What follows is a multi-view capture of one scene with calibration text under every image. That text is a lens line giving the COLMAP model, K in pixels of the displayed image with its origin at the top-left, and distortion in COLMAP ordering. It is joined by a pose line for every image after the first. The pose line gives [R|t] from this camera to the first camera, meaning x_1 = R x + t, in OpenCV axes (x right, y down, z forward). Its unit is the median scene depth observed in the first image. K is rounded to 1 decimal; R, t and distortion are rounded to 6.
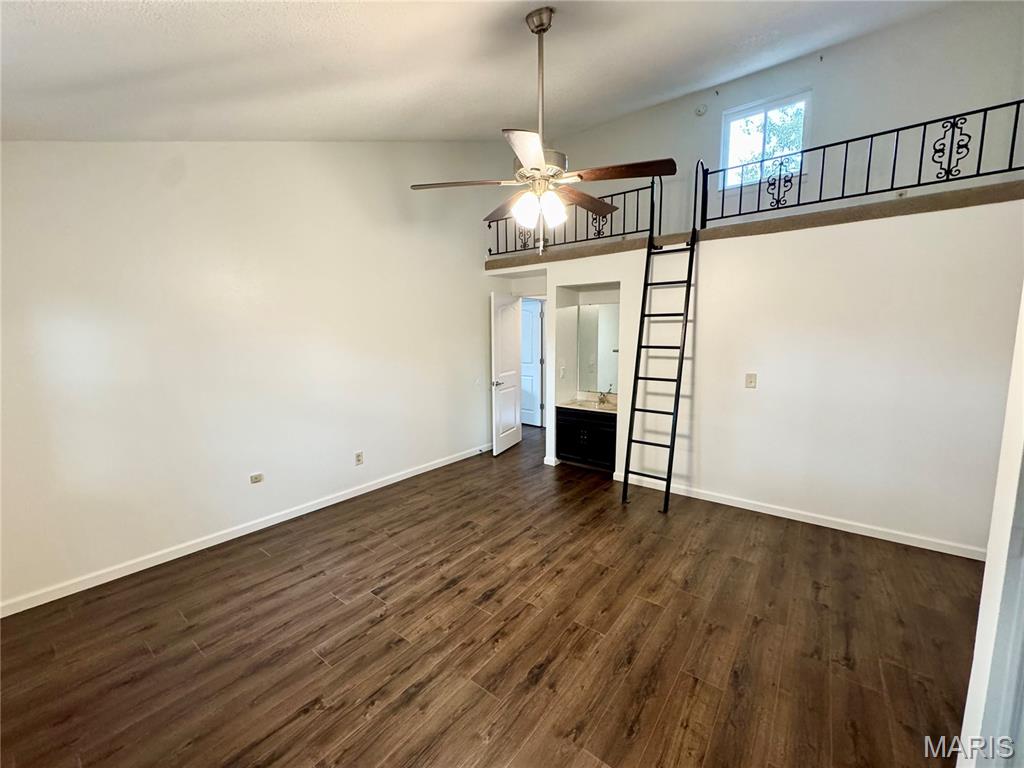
lens RADIAL K [[408.3, 0, 511.7], [0, 408.3, 387.2], [0, 0, 1]] dist [-0.003082, 0.000549]
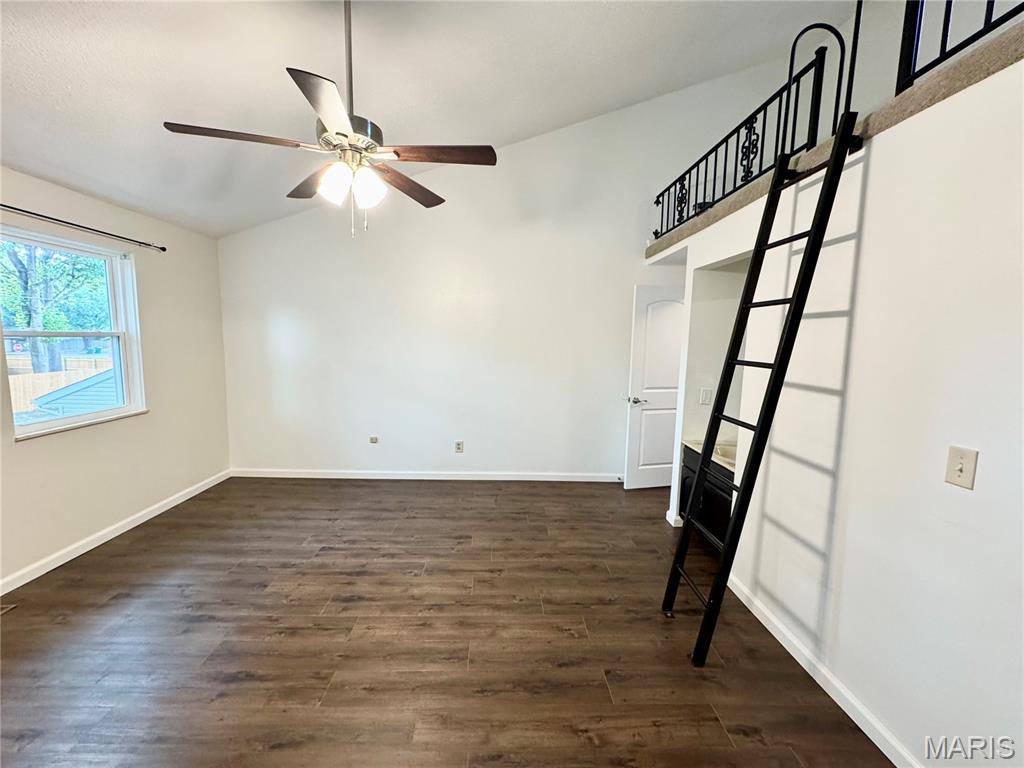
lens RADIAL K [[408.3, 0, 510.2], [0, 408.3, 387.1], [0, 0, 1]] dist [-0.003082, 0.000549]
pose [[0.633465, 0.112033, -0.765618, 0.771666], [-0.127027, 0.991095, 0.039926, -0.065748], [0.763274, 0.071963, 0.642055, 0.564546]]
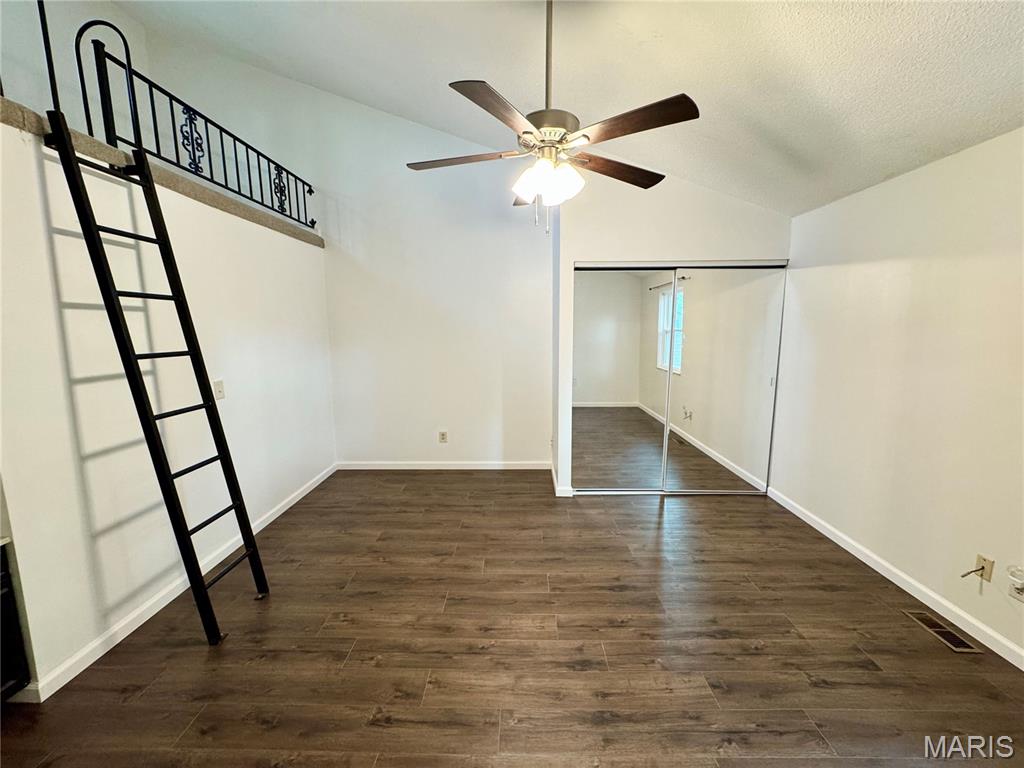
lens RADIAL K [[408.3, 0, 513.5], [0, 408.3, 383.8], [0, 0, 1]] dist [-0.003082, 0.000549]
pose [[-0.595998, -0.100063, 0.796727, -0.483707], [0.113882, 0.971643, 0.207222, -0.160661], [-0.794869, 0.214237, -0.567702, 1.275091]]
